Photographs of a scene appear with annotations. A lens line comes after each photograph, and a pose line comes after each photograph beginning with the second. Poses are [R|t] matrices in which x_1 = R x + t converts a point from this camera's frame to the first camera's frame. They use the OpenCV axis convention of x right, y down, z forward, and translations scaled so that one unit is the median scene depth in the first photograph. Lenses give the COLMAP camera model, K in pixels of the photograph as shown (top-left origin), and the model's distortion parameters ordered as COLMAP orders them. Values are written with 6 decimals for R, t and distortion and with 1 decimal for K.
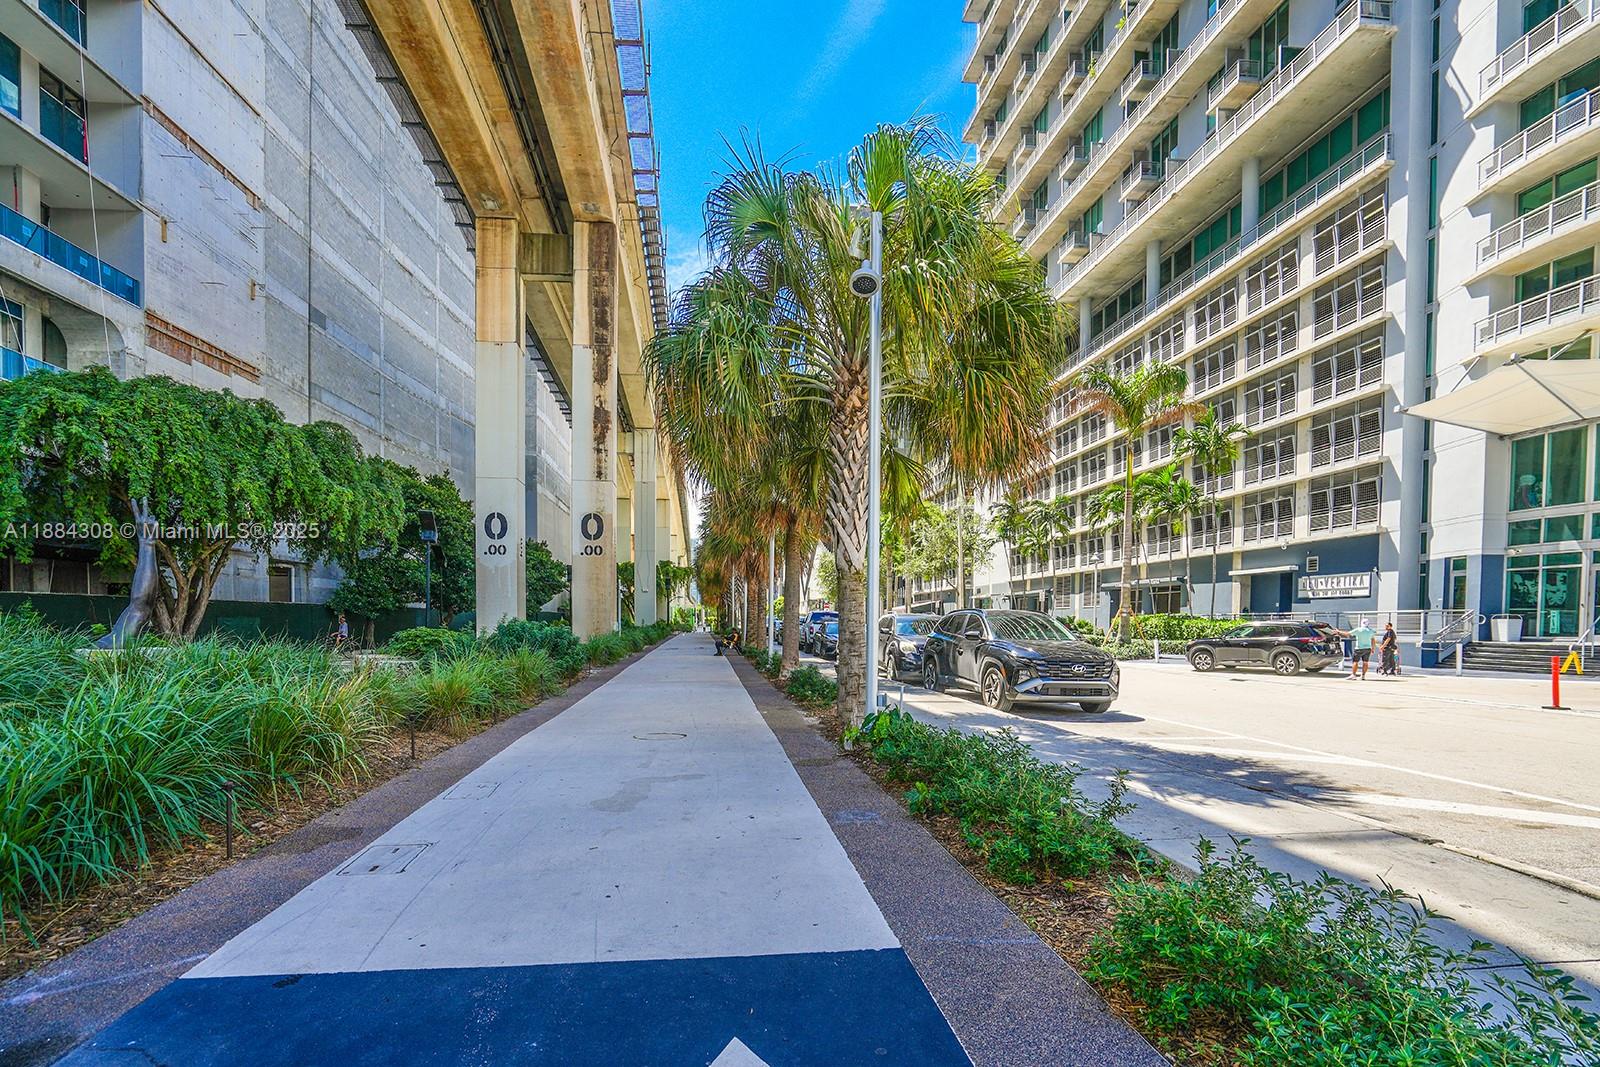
lens RADIAL K [[734.8, 0, 801.0], [0, 734.8, 533.5], [0, 0, 1]] dist [-0.000820, 0.000057]
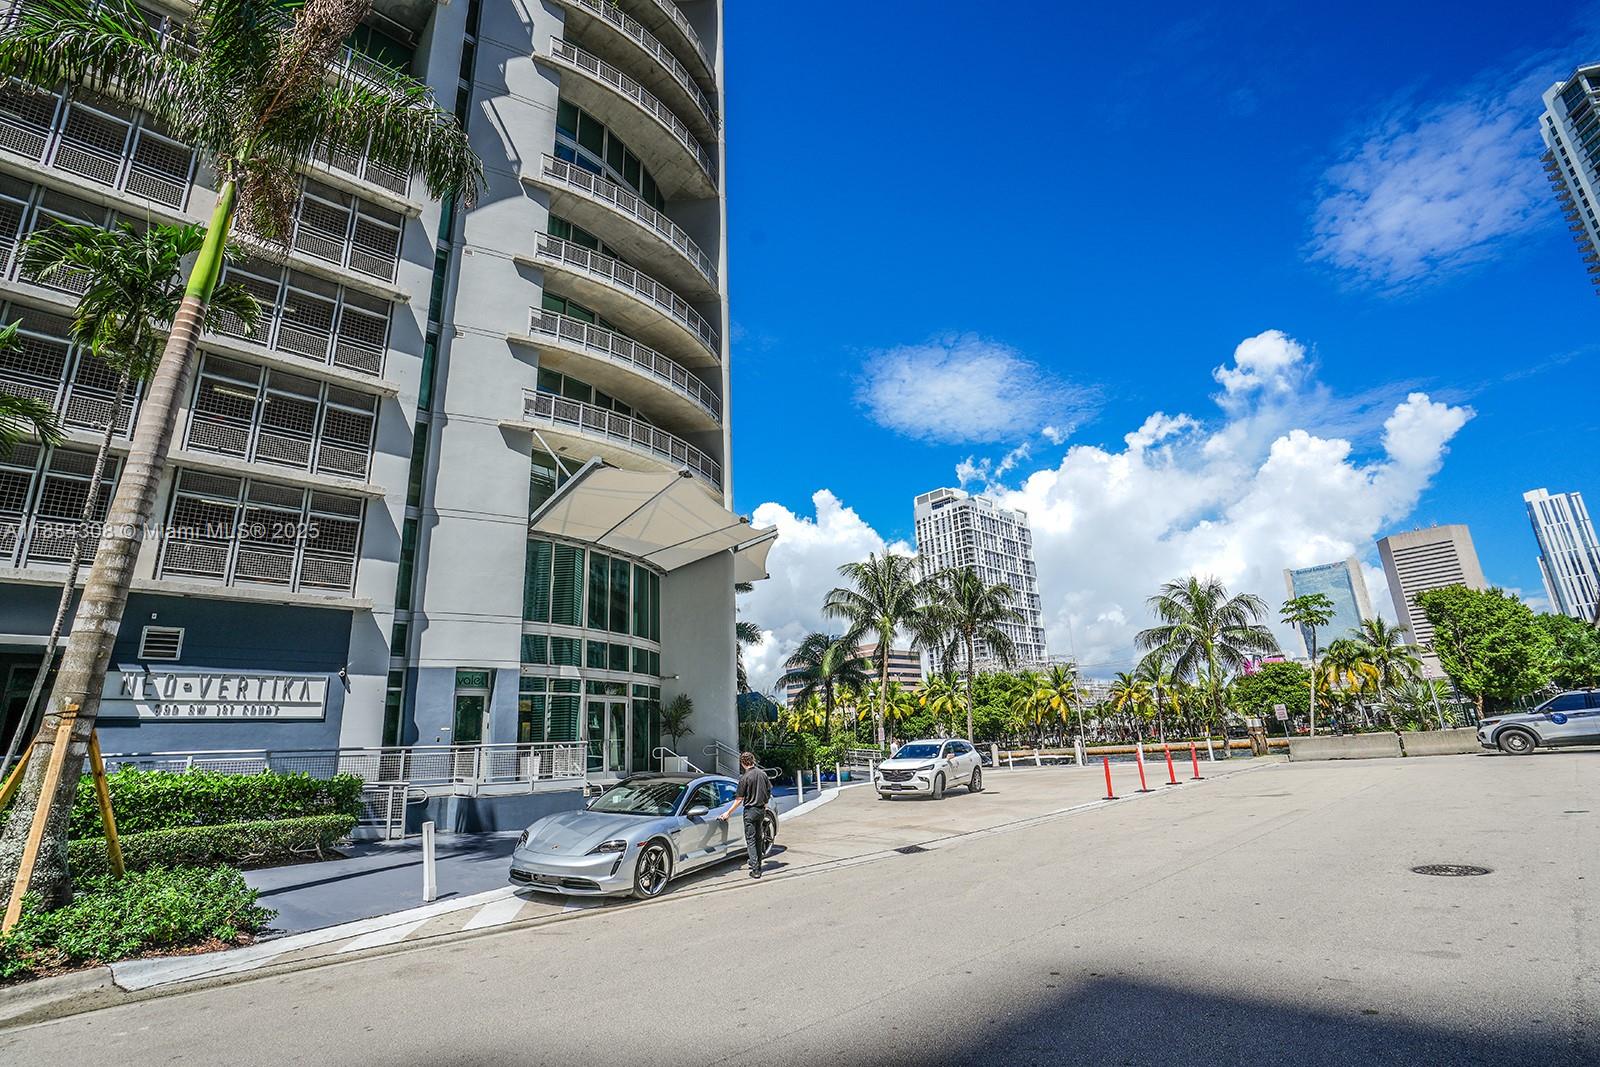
lens RADIAL K [[734.8, 0, 800.6], [0, 734.8, 536.0], [0, 0, 1]] dist [-0.000820, 0.000057]
pose [[-0.559851, 0.241863, 0.792508, 0.113022], [-0.073037, 0.938322, -0.337960, 0.115112], [-0.825368, -0.247090, -0.507656, 1.012878]]
